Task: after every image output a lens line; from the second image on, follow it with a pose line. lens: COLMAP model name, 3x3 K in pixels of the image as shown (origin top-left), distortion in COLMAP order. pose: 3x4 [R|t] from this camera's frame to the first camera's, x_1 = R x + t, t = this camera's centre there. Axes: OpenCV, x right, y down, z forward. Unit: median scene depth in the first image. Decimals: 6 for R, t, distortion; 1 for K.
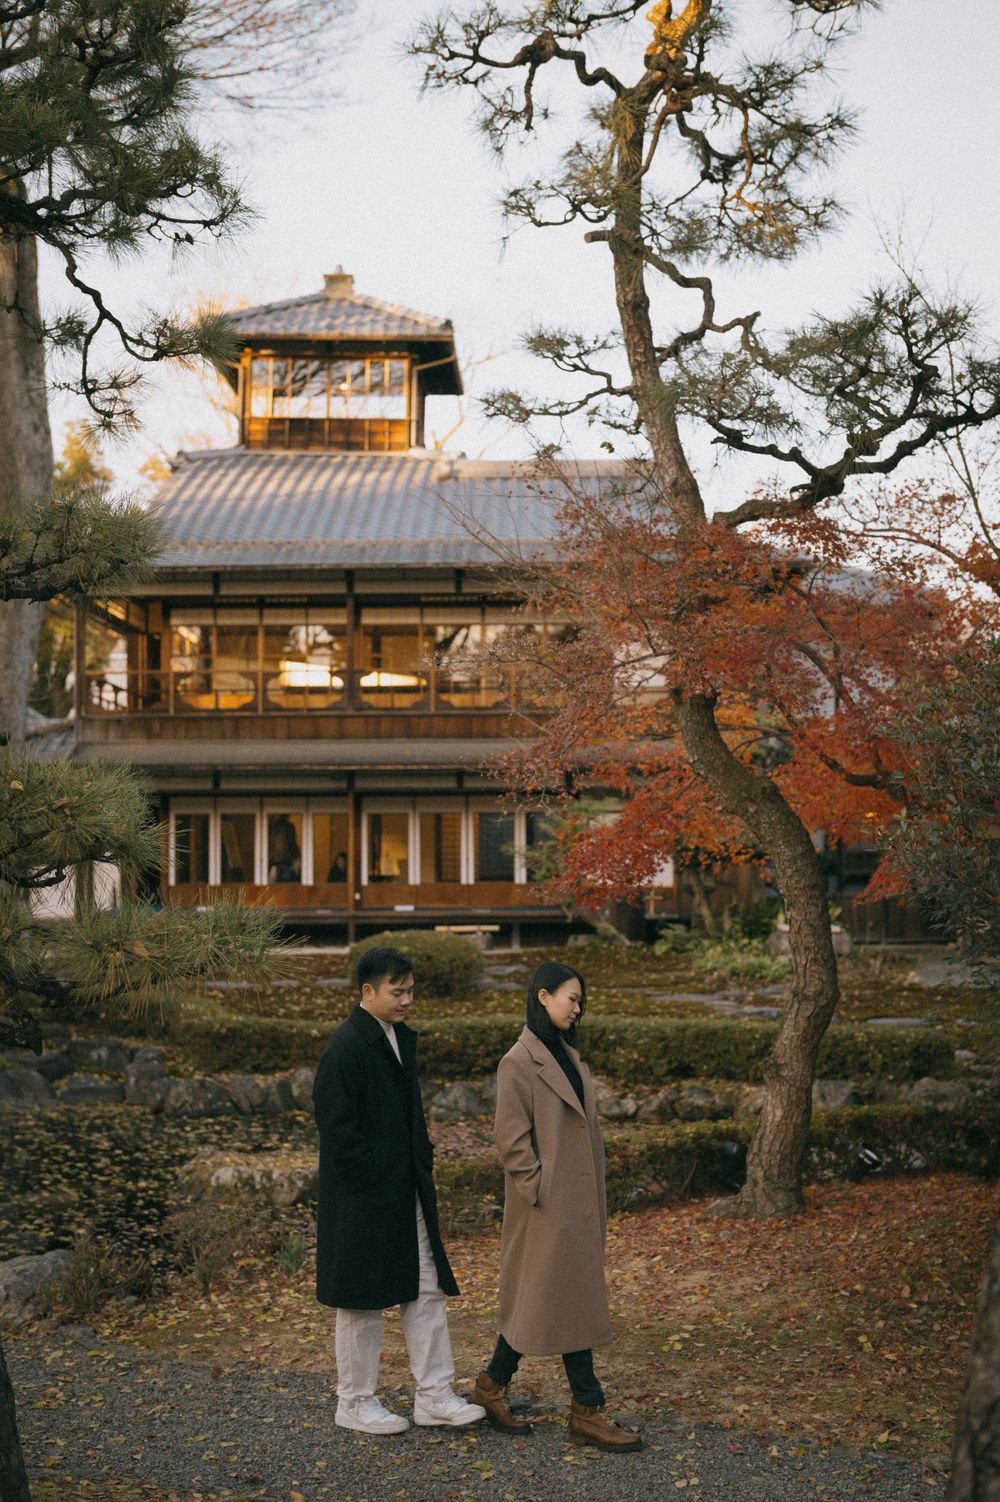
lens RADIAL K [[2060.1, 0, 500.0], [0, 2060.1, 751.0], [0, 0, 1]] dist [-0.028080, 0.002798]
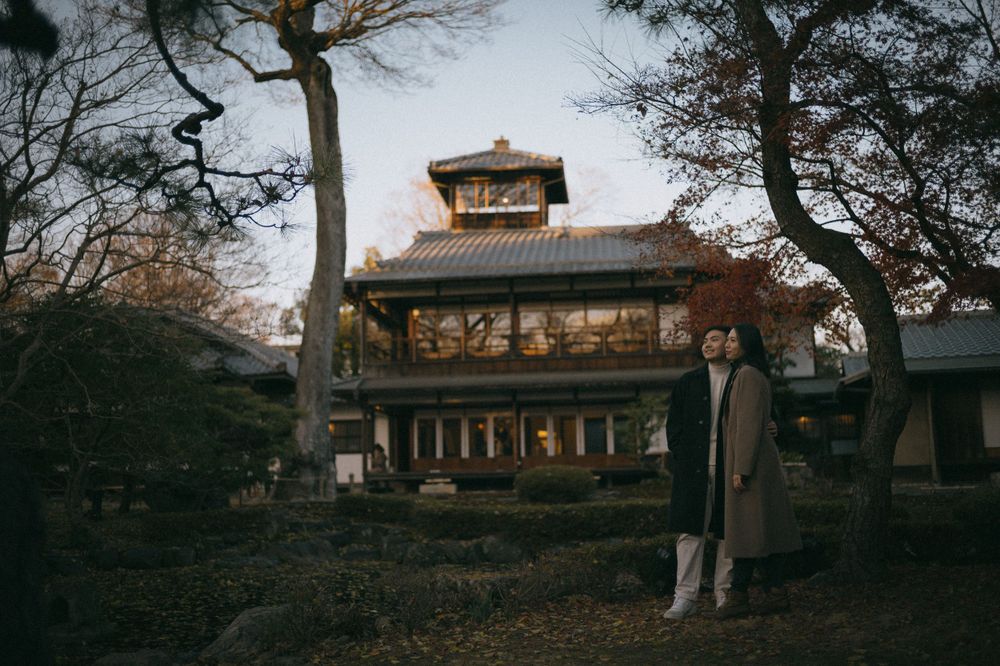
lens RADIAL K [[1011.1, 0, 500.0], [0, 1011.1, 333.0], [0, 0, 1]] dist [-0.119380, 0.225902]
pose [[0.996329, -0.027218, -0.081162, -0.012417], [0.019277, 0.995091, -0.097068, 0.045682], [0.083405, 0.095147, 0.991963, 0.129463]]
